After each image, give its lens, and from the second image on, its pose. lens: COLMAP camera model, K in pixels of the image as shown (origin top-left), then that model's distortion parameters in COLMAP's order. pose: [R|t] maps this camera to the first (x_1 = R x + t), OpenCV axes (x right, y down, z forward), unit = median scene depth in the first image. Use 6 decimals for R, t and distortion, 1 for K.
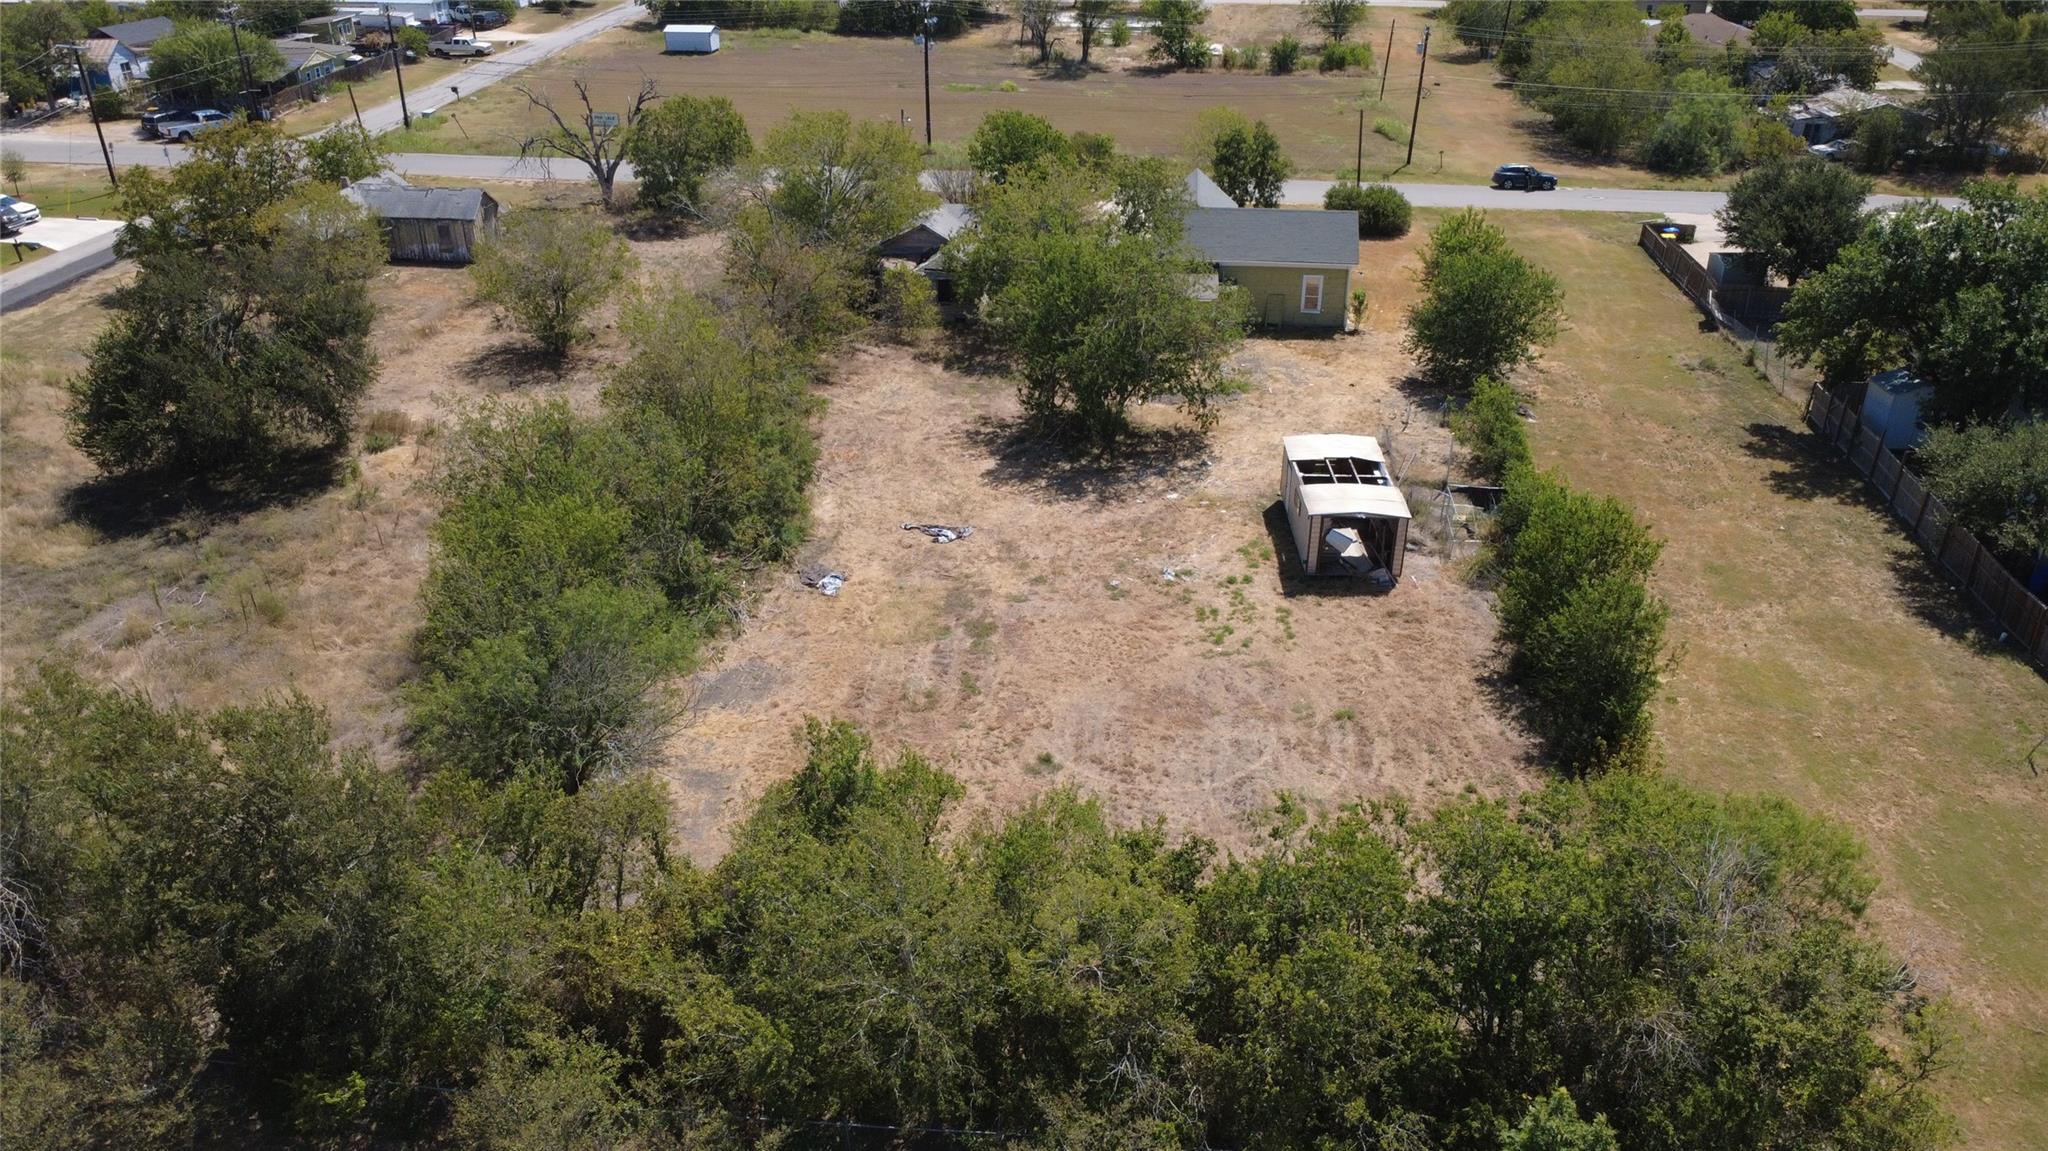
lens RADIAL K [[1494.0, 0, 1021.6], [0, 1494.0, 590.8], [0, 0, 1]] dist [-0.001268, 0.004951]
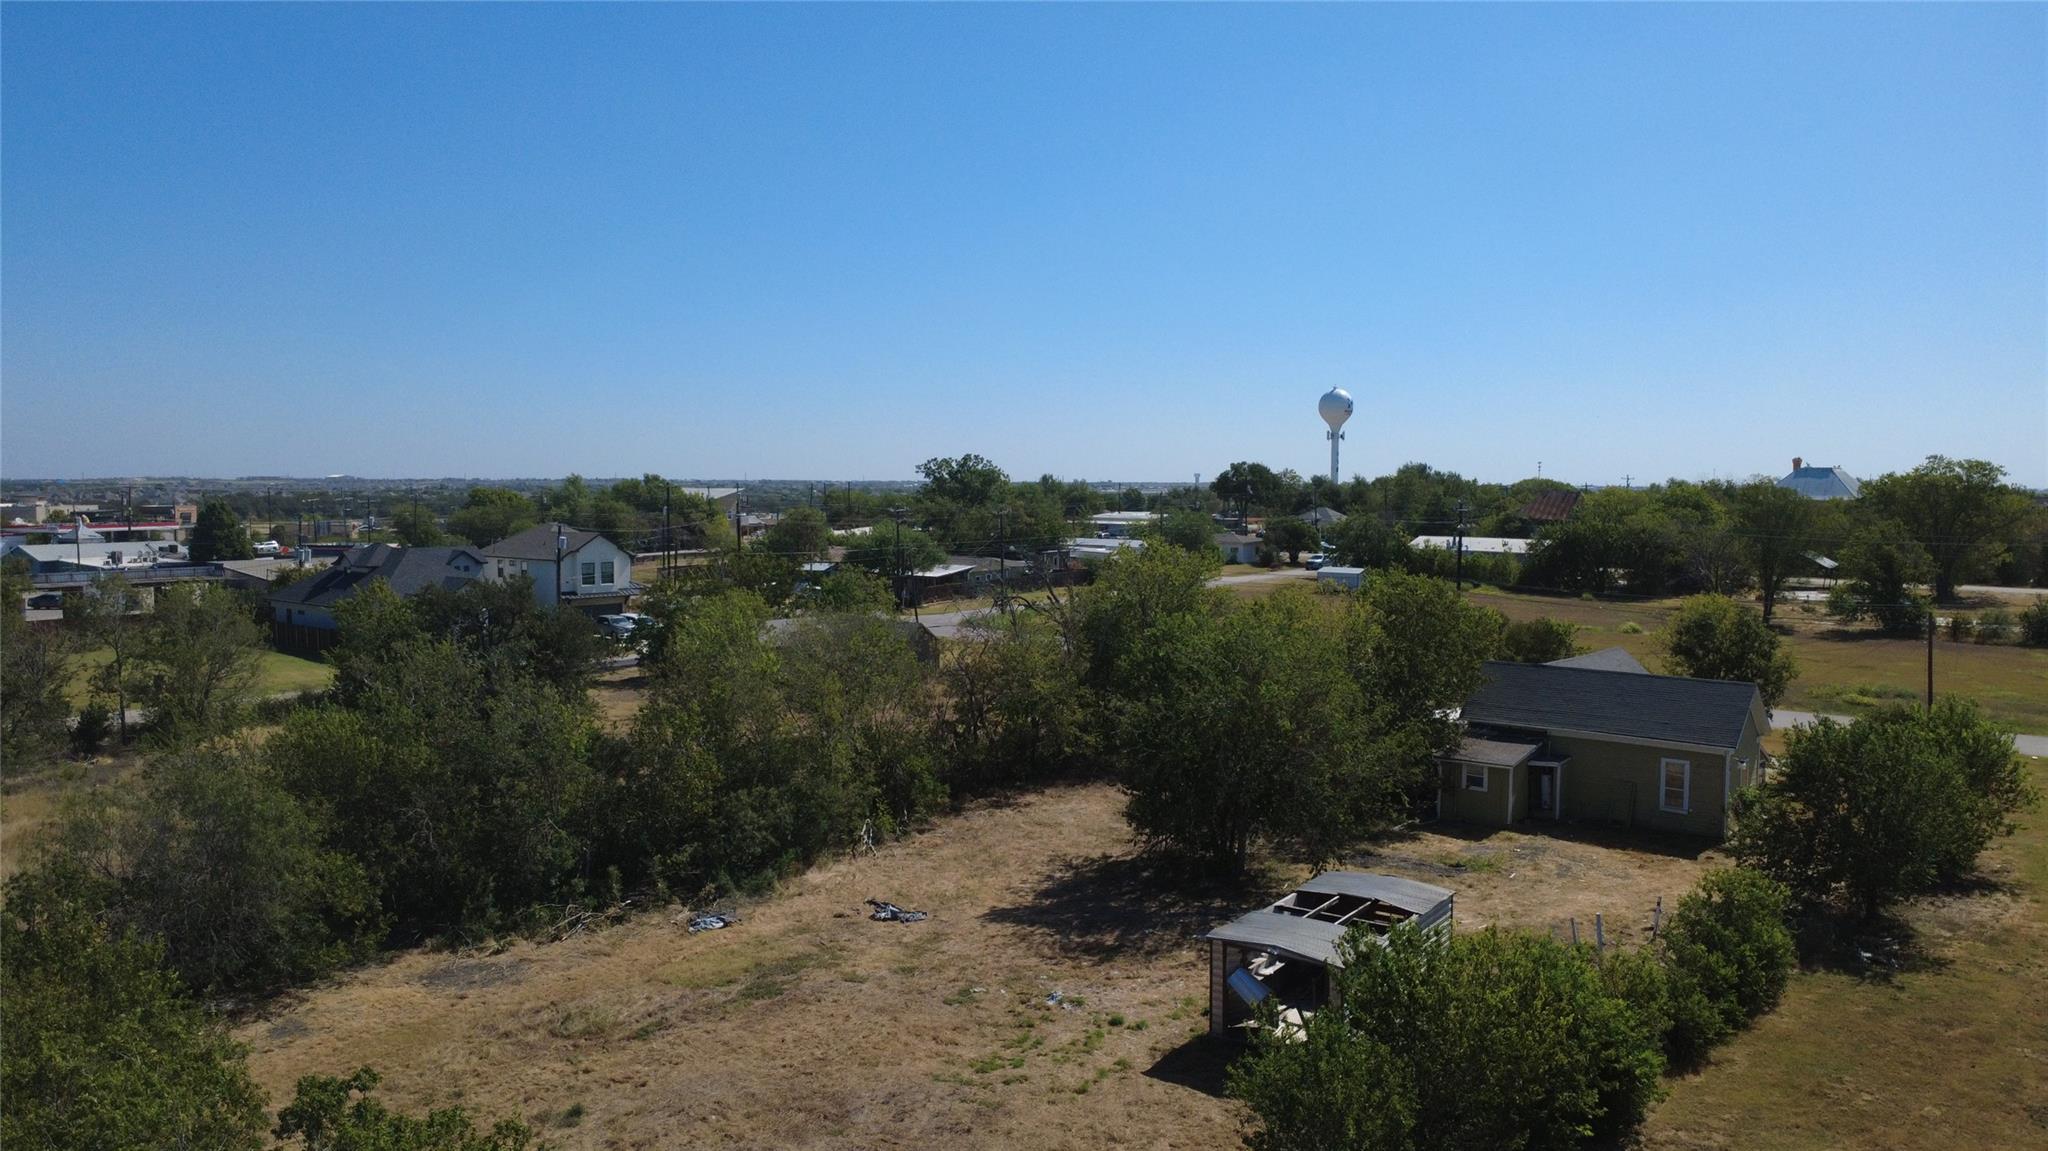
lens RADIAL K [[1496.0, 0, 1023.1], [0, 1496.0, 590.0], [0, 0, 1]] dist [0.001211, 0.001234]
pose [[0.816121, 0.050339, -0.575684, 0.491222], [-0.280502, 0.905477, -0.318479, 0.044275], [0.505237, 0.421398, 0.753100, 0.376065]]
